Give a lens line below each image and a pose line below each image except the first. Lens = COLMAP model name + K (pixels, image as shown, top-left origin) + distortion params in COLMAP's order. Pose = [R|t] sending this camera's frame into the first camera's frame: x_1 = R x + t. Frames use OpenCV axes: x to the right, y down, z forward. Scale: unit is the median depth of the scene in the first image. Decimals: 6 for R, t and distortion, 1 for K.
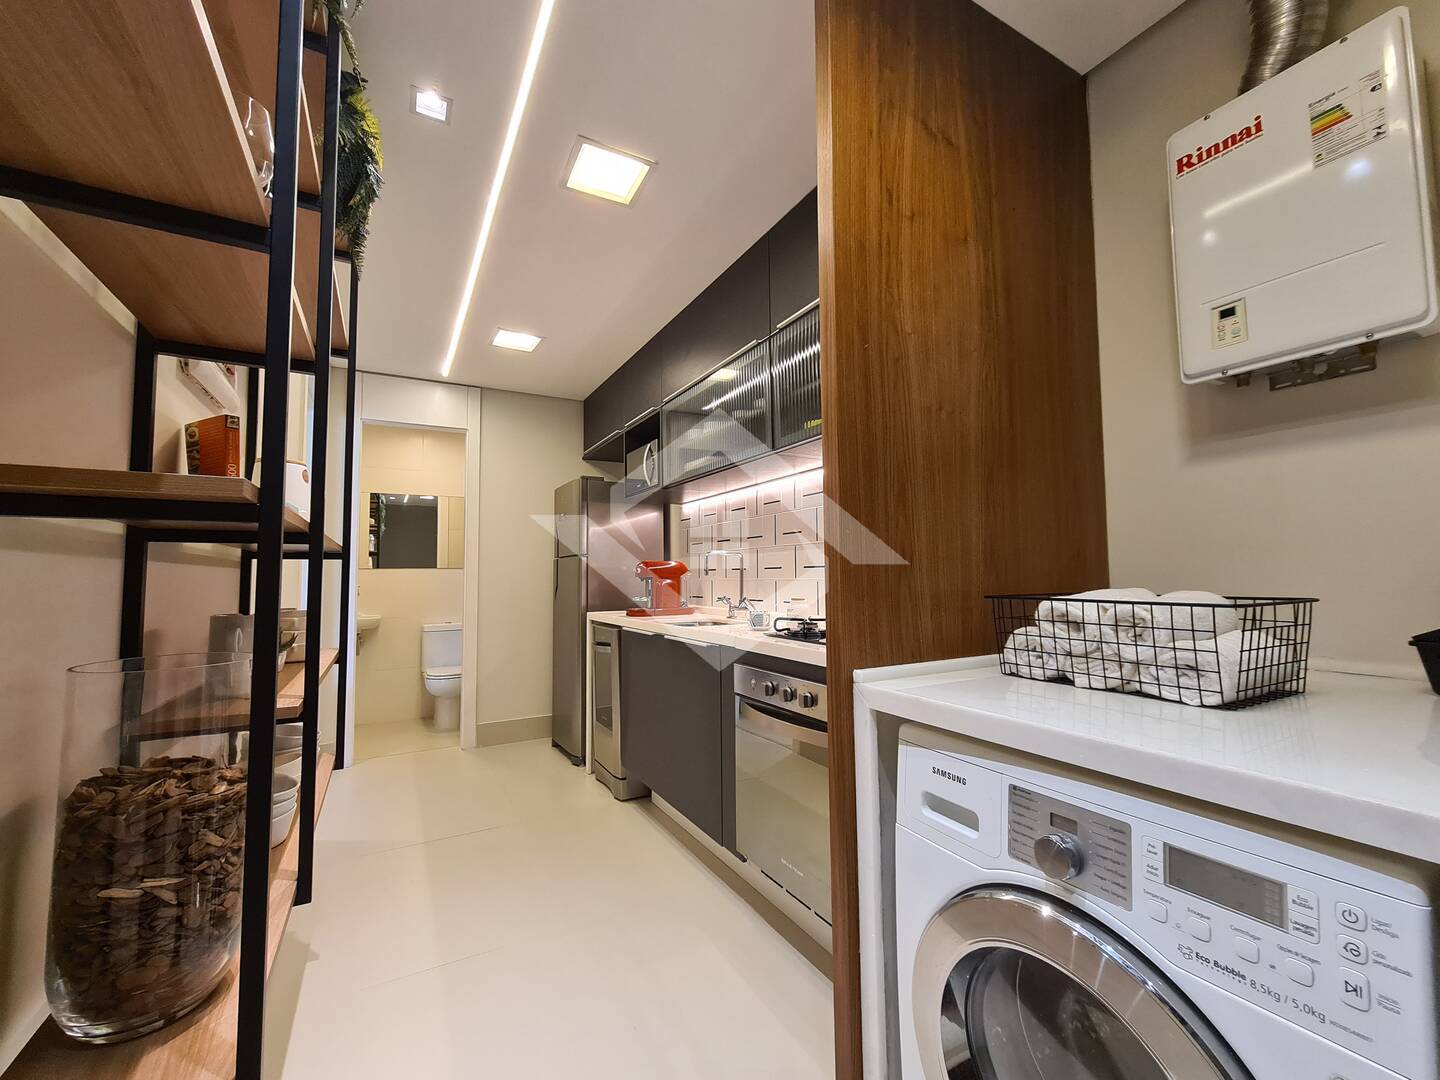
lens RADIAL K [[587.3, 0, 716.6], [0, 587.3, 540.9], [0, 0, 1]] dist [-0.001790, 0.000362]
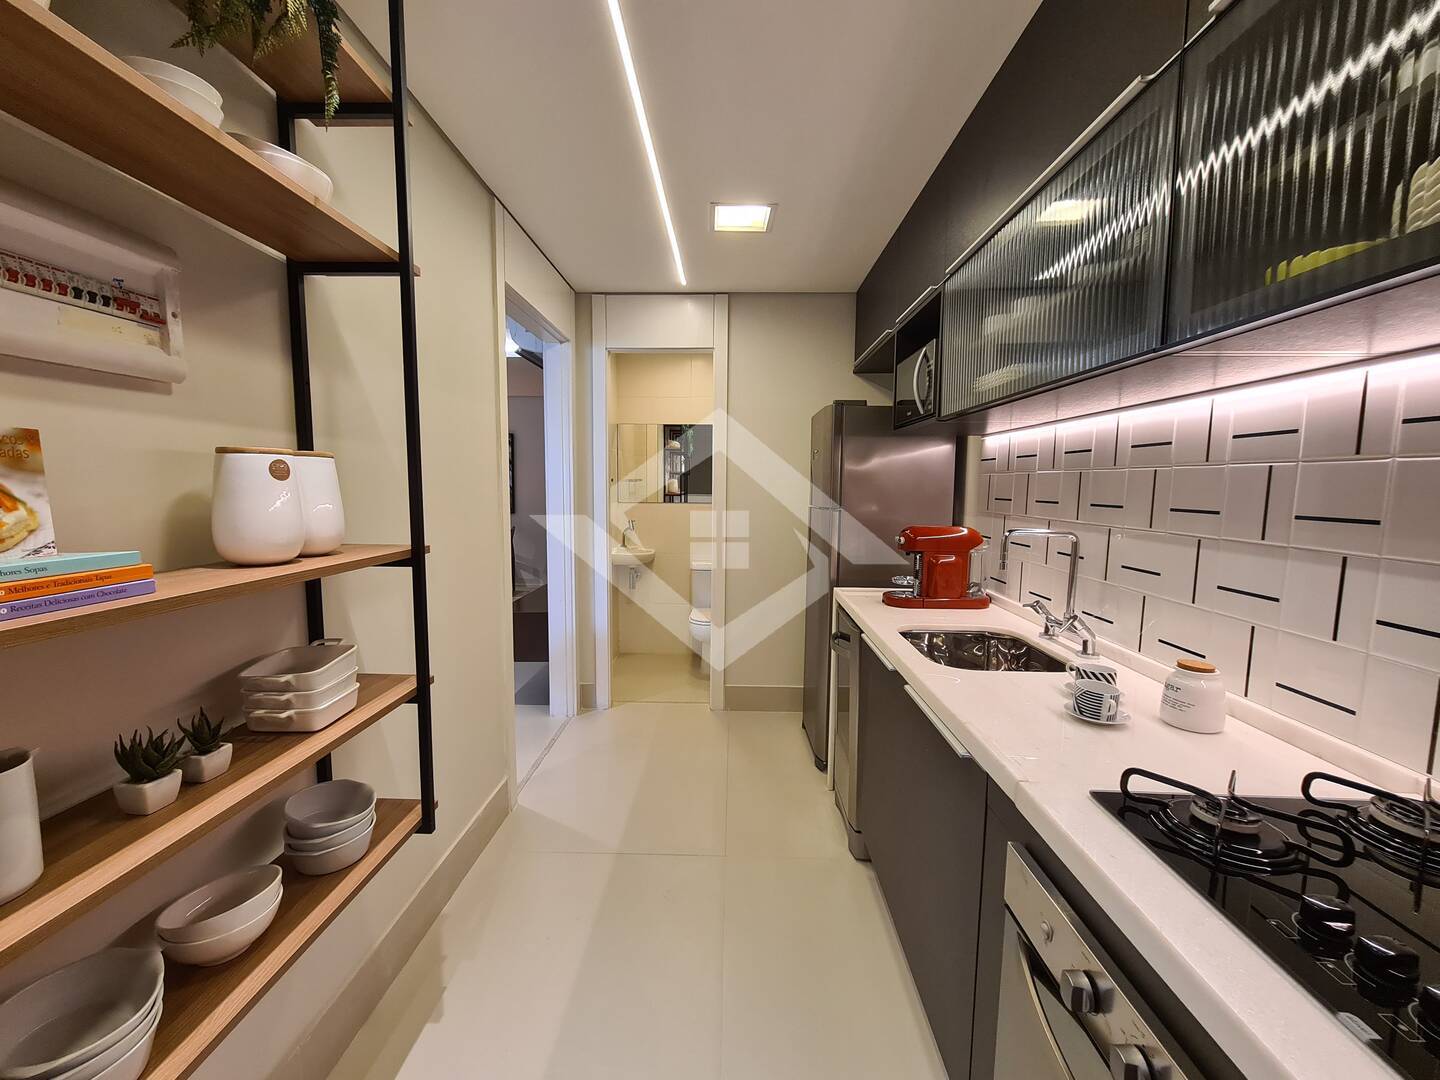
lens RADIAL K [[587.3, 0, 716.6], [0, 587.3, 540.9], [0, 0, 1]] dist [-0.001790, 0.000362]
pose [[0.858235, 0.071464, -0.508257, 0.030746], [0.008319, 0.988192, 0.152993, -0.056905], [0.513189, -0.135532, 0.847507, 0.313519]]
